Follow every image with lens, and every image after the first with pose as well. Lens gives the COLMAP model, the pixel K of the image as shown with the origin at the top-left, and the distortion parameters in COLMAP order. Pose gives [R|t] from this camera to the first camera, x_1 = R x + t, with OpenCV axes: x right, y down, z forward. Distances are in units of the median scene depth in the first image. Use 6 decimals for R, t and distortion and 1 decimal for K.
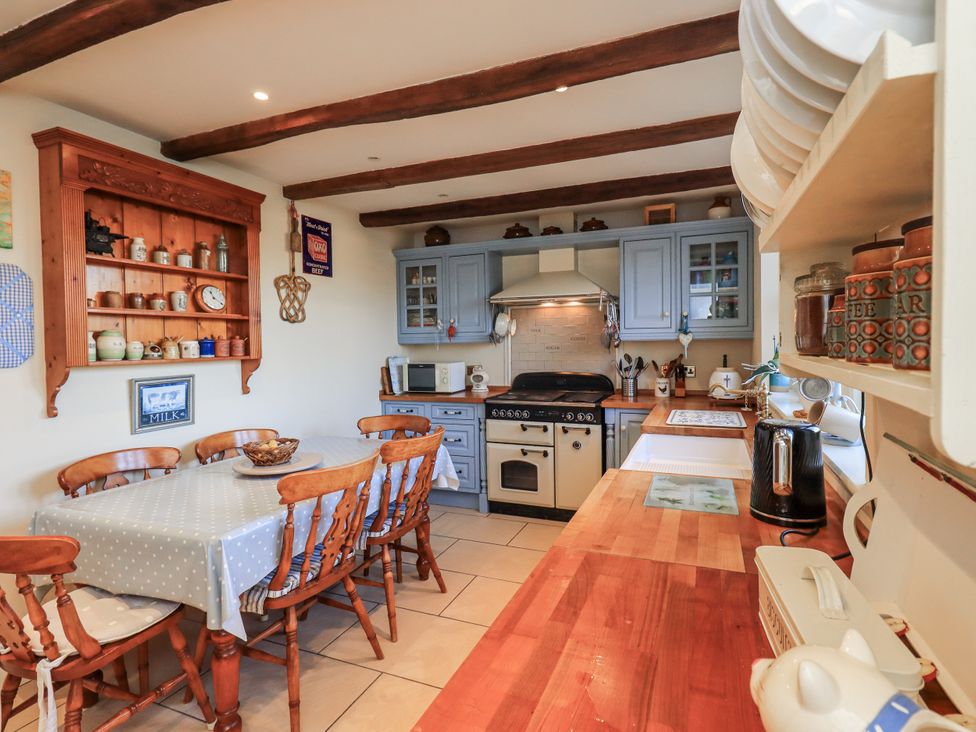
lens RADIAL K [[508.5, 0, 494.6], [0, 508.5, 350.9], [0, 0, 1]] dist [0.002002, 0.000912]
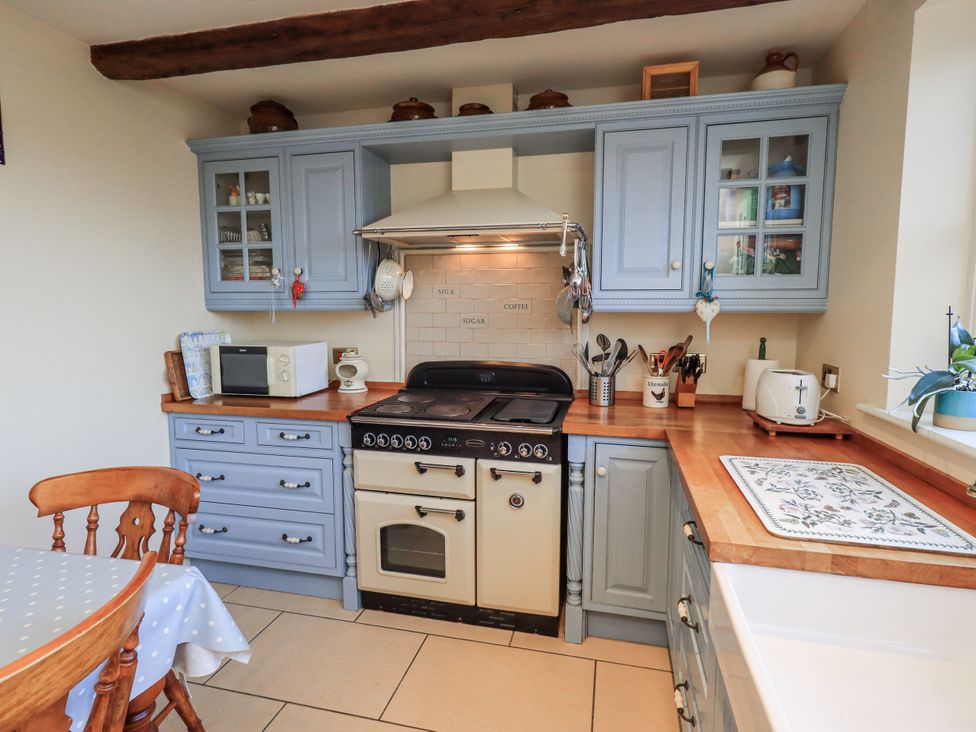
lens RADIAL K [[508.5, 0, 494.6], [0, 508.5, 356.6], [0, 0, 1]] dist [0.002002, 0.000912]
pose [[0.987272, 0.000829, 0.159037, 0.046648], [-0.013124, 0.997000, 0.076274, -0.011062], [-0.158497, -0.077391, 0.984322, 0.437290]]
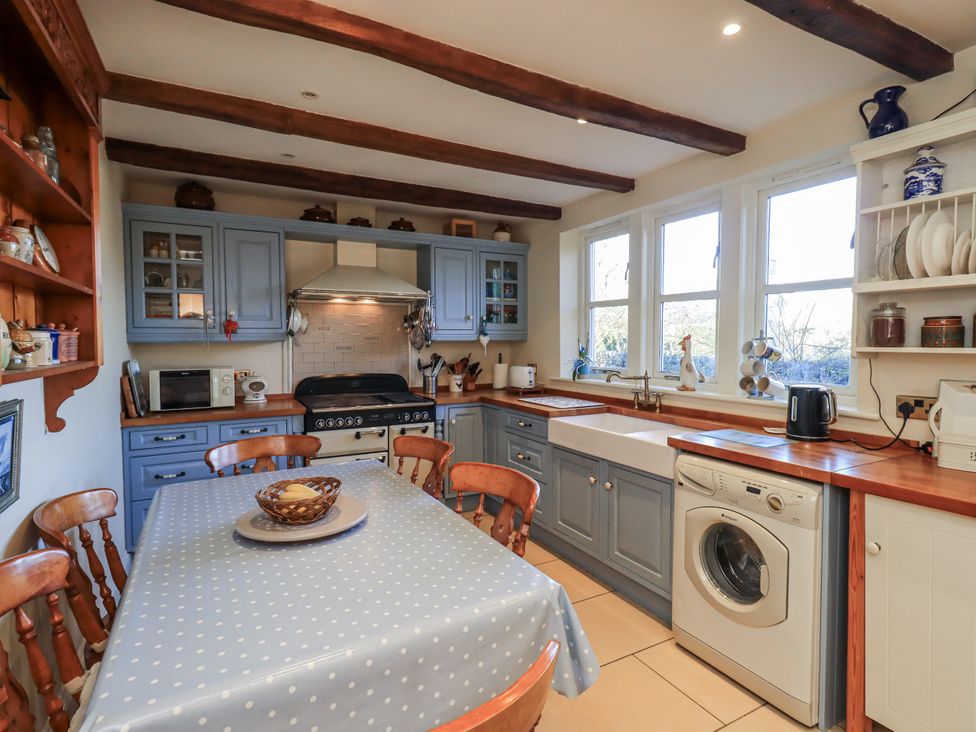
lens RADIAL K [[508.5, 0, 497.7], [0, 508.5, 353.5], [0, 0, 1]] dist [0.002002, 0.000912]
pose [[0.628931, -0.008614, 0.777413, -0.469374], [0.007645, 0.999959, 0.004895, 0.001901], [-0.777423, 0.002865, 0.628971, 0.224775]]
